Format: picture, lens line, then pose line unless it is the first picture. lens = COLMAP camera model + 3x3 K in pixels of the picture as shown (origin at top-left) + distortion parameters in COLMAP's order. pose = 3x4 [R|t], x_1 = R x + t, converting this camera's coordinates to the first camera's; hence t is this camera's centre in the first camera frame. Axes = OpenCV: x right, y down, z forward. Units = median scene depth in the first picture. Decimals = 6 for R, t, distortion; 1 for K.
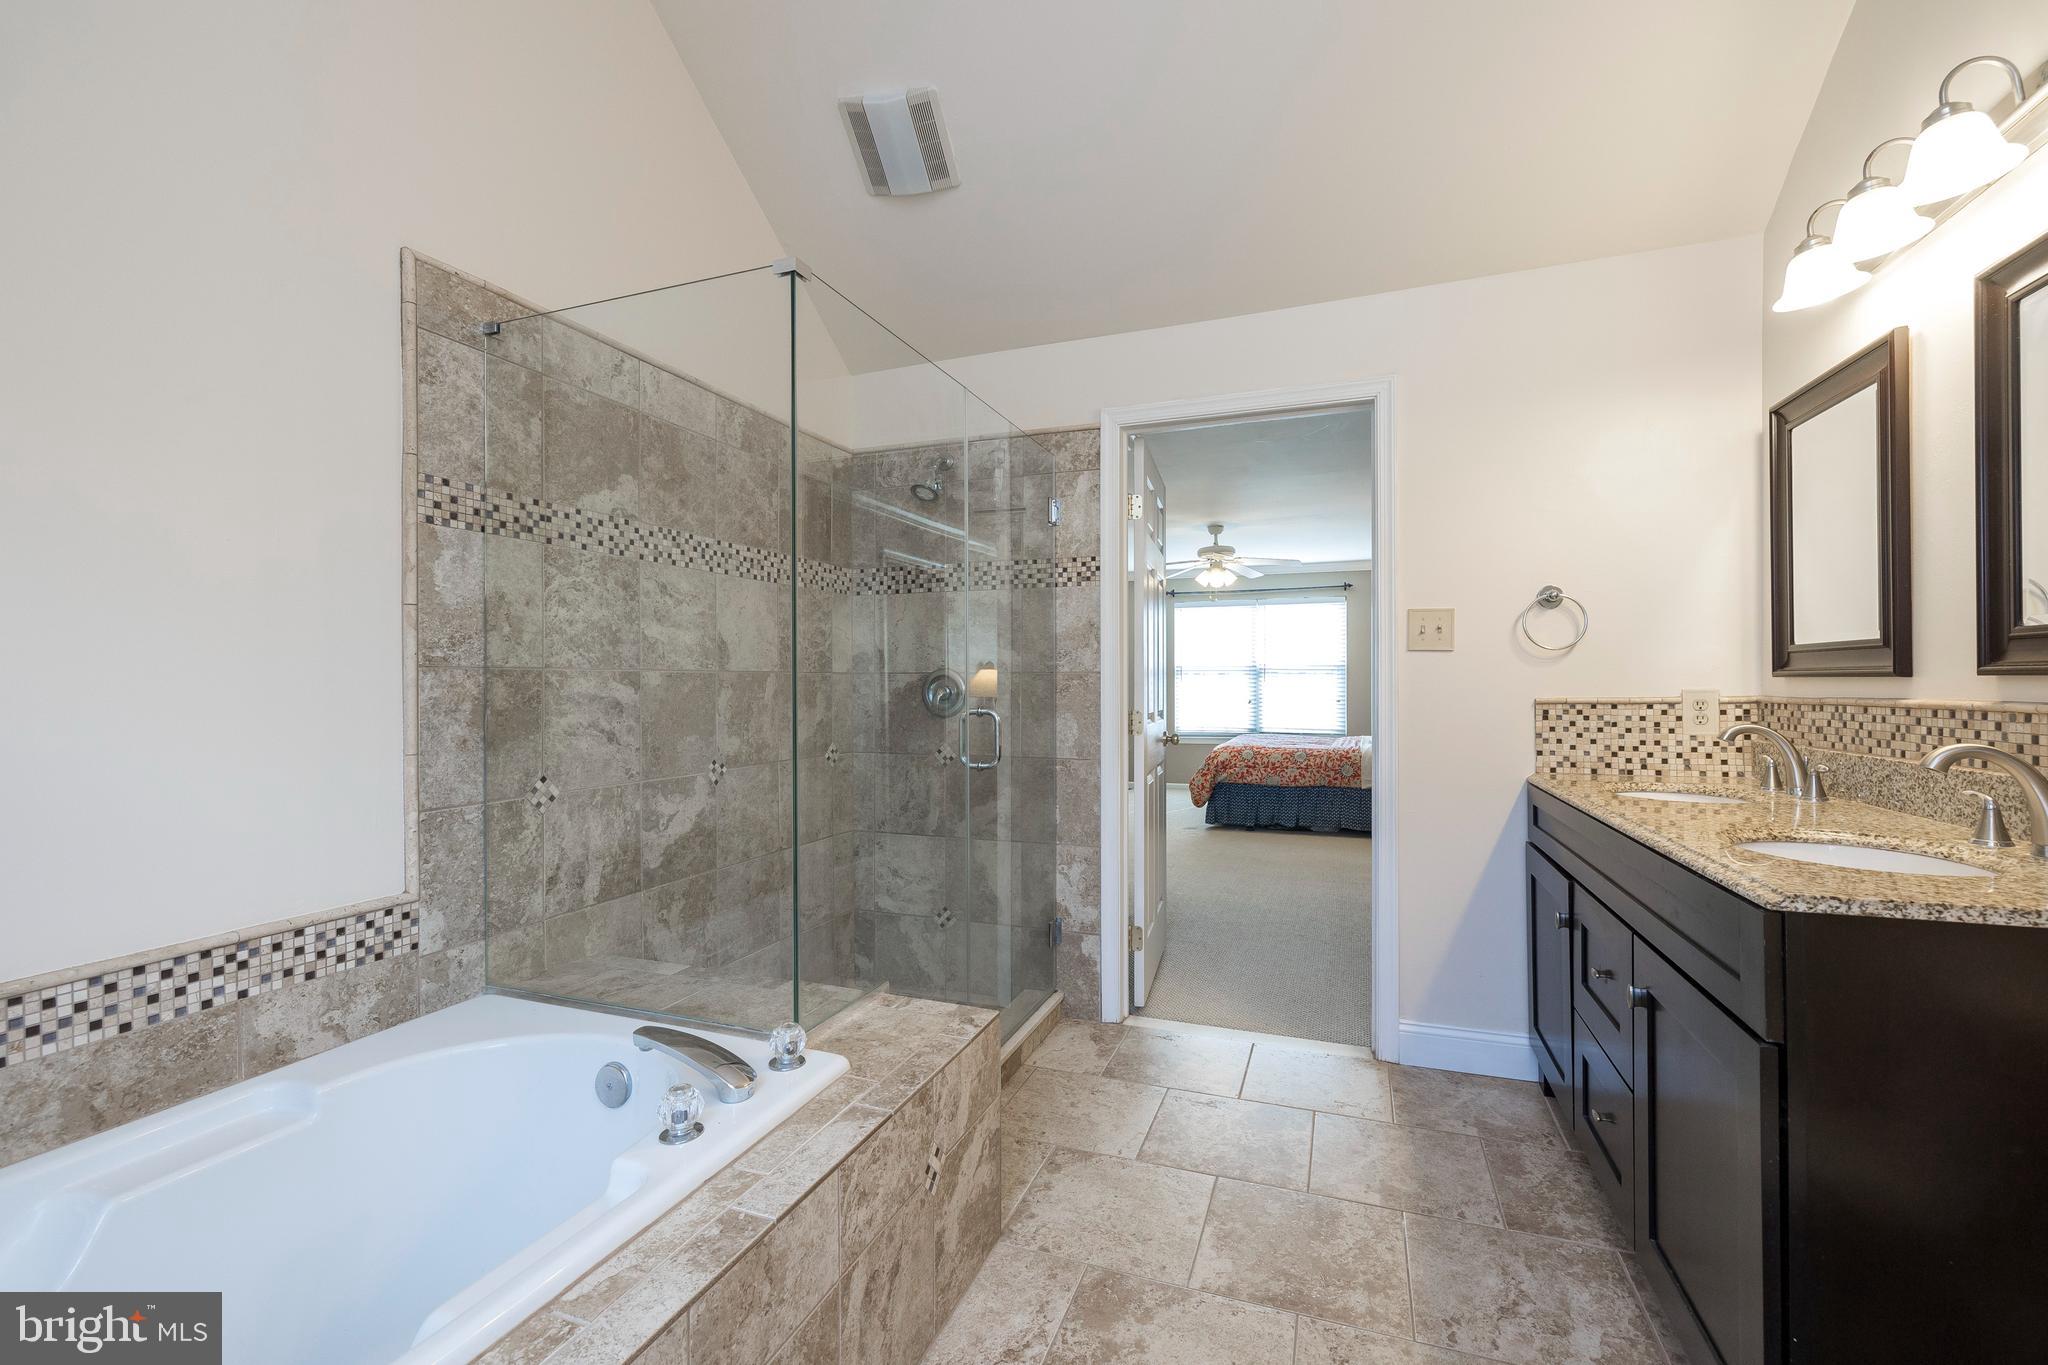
lens RADIAL K [[859.9, 0, 1022.7], [0, 859.9, 680.1], [0, 0, 1]] dist [0.002471, -0.000077]
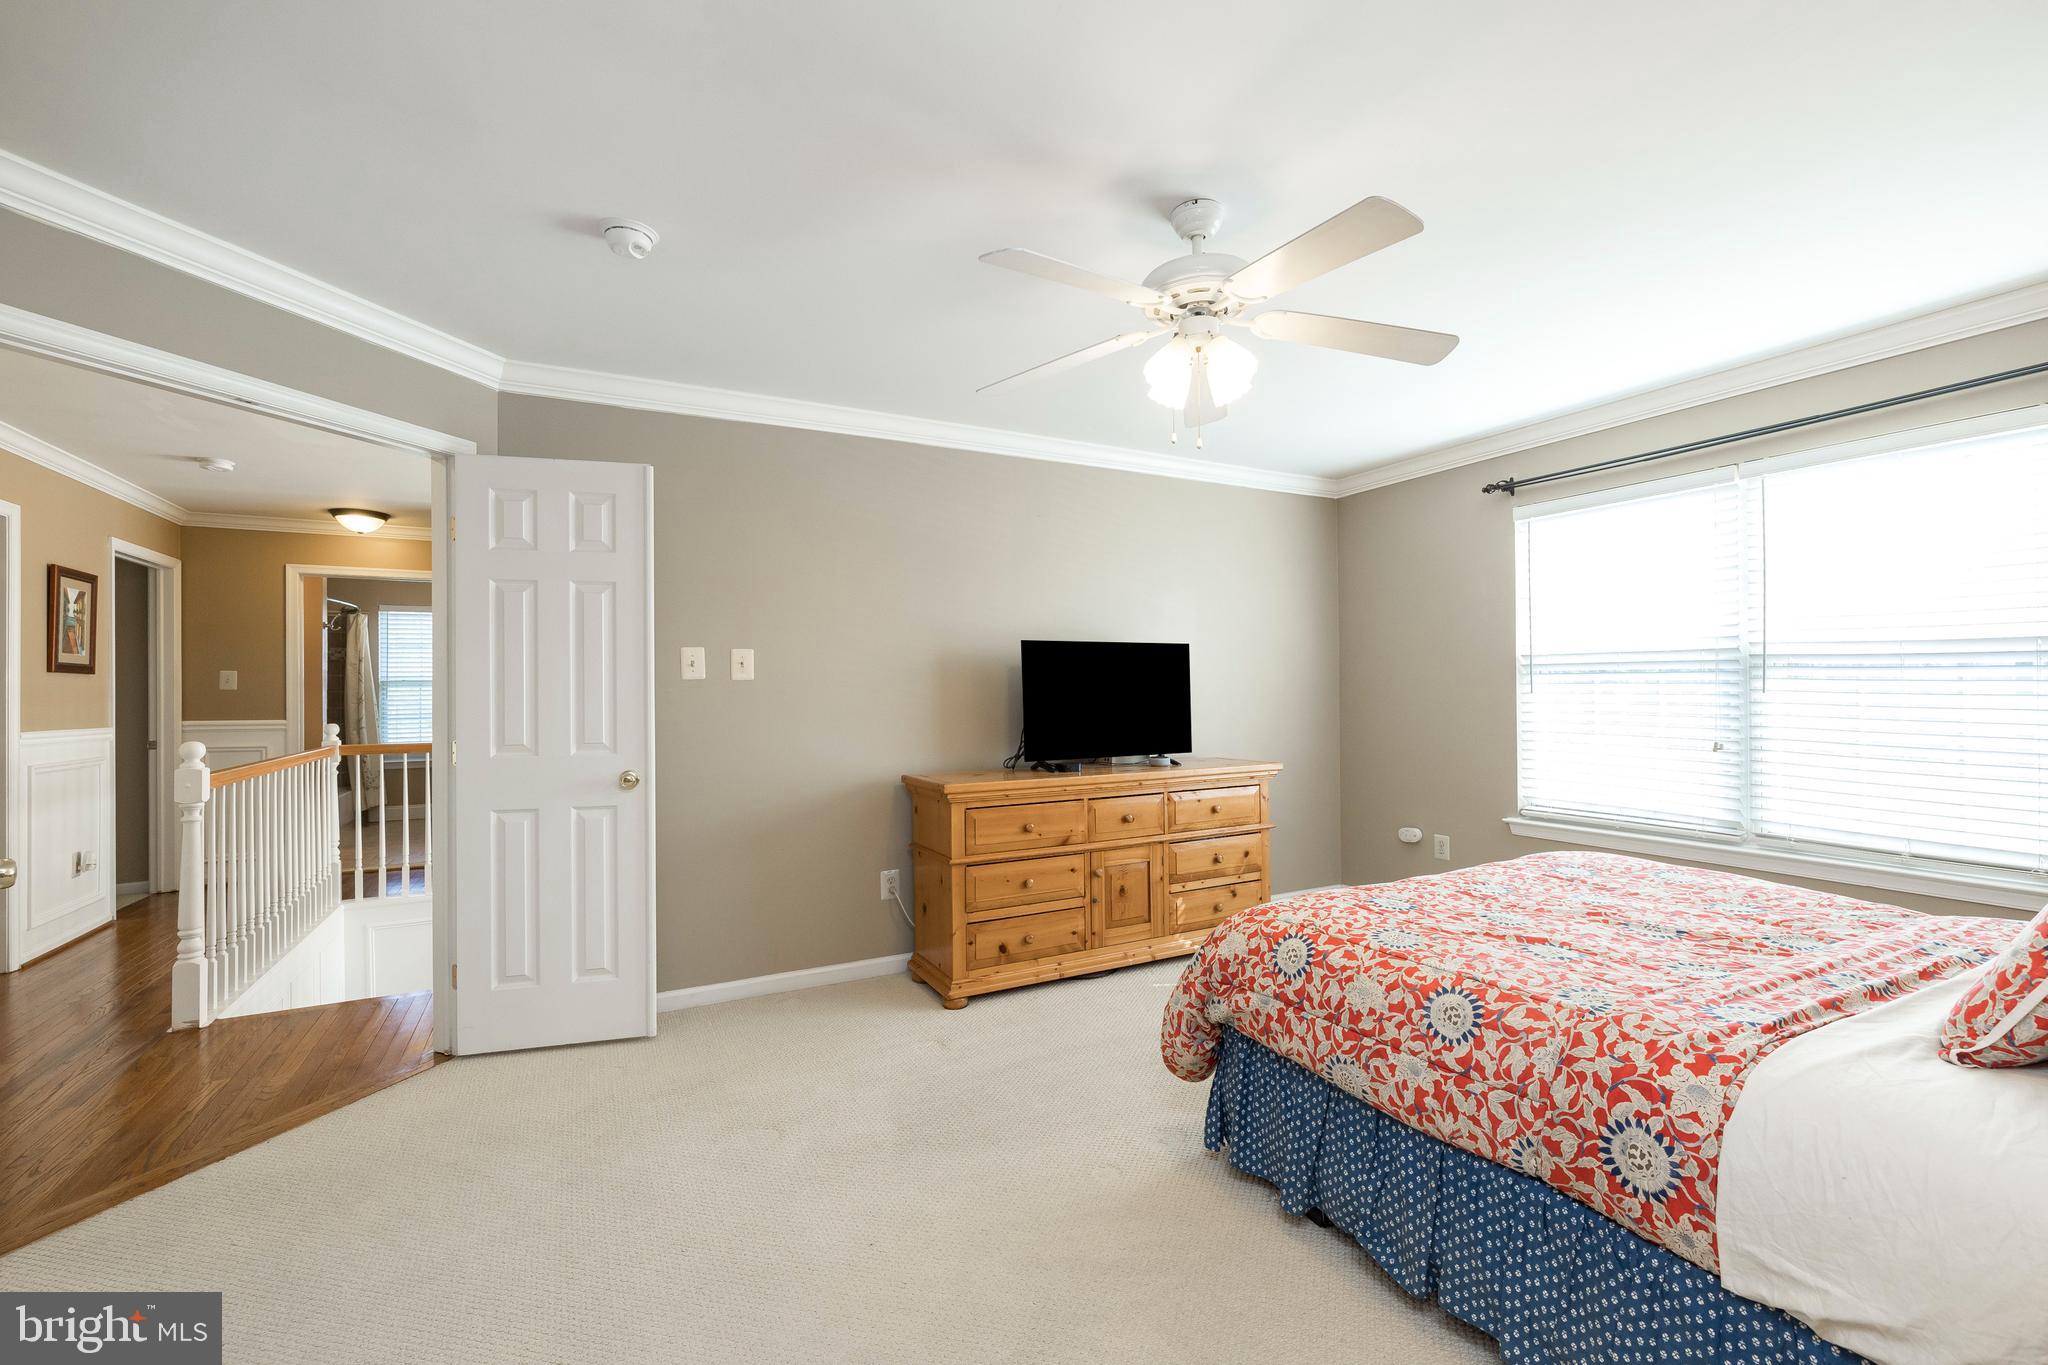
lens RADIAL K [[859.9, 0, 1030.2], [0, 859.9, 689.1], [0, 0, 1]] dist [0.002471, -0.000077]
pose [[0.756751, -0.006166, -0.653674, 0.294421], [0.010861, 0.999936, 0.003142, -0.003619], [0.653613, -0.009477, 0.756770, 0.555929]]
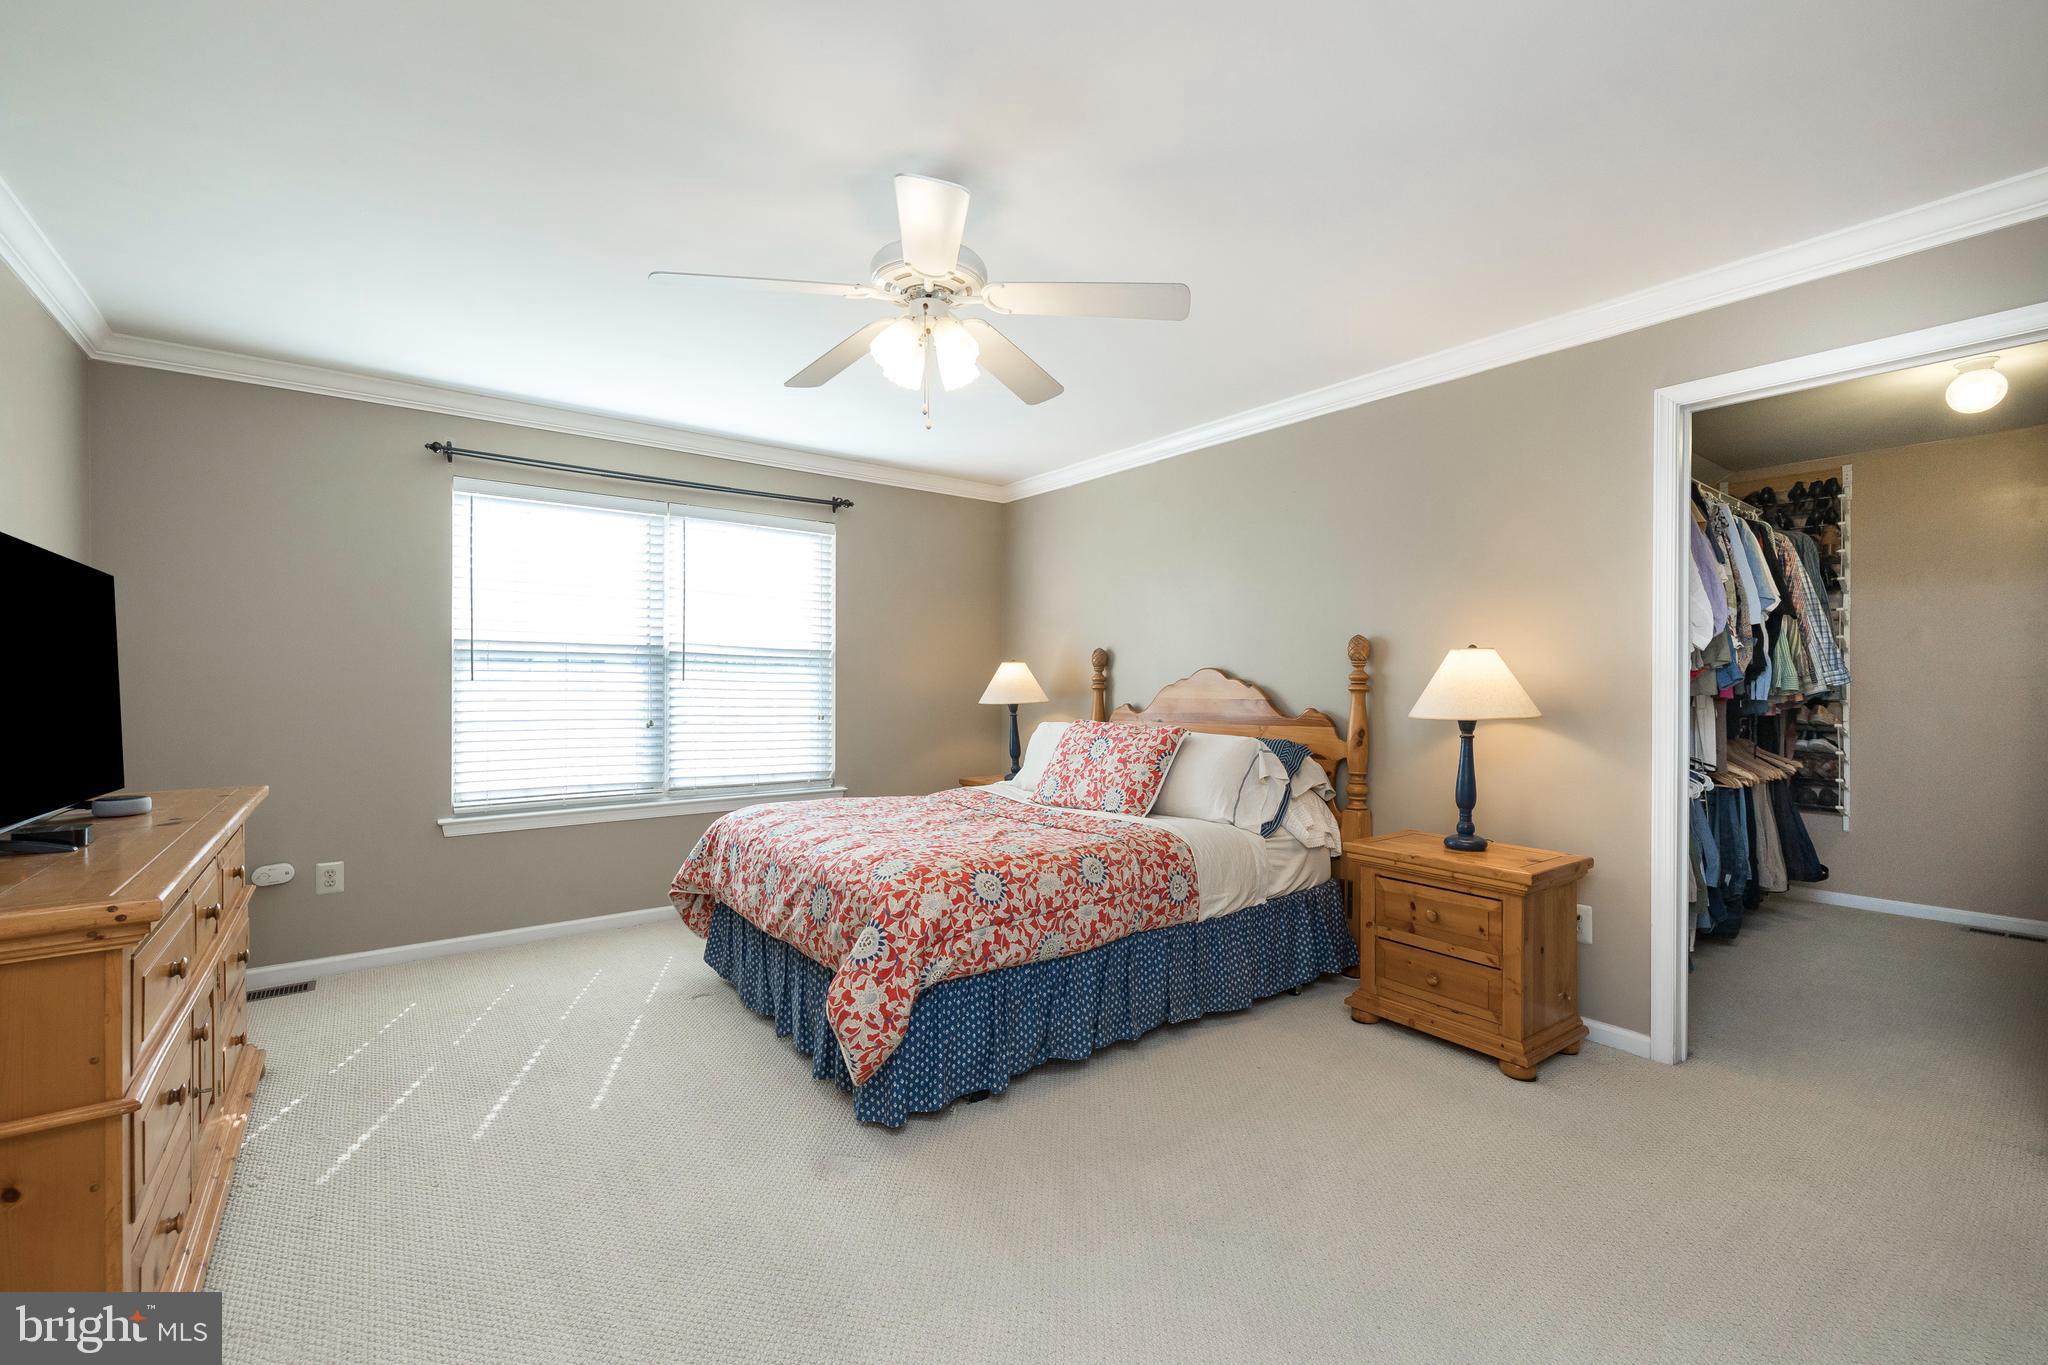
lens RADIAL K [[859.9, 0, 1024.1], [0, 859.9, 683.4], [0, 0, 1]] dist [0.002471, -0.000077]
pose [[0.520035, 0.003620, 0.854138, -0.023517], [-0.005428, 0.999985, -0.000933, 0.003201], [-0.854128, -0.004151, 0.520046, 0.617946]]
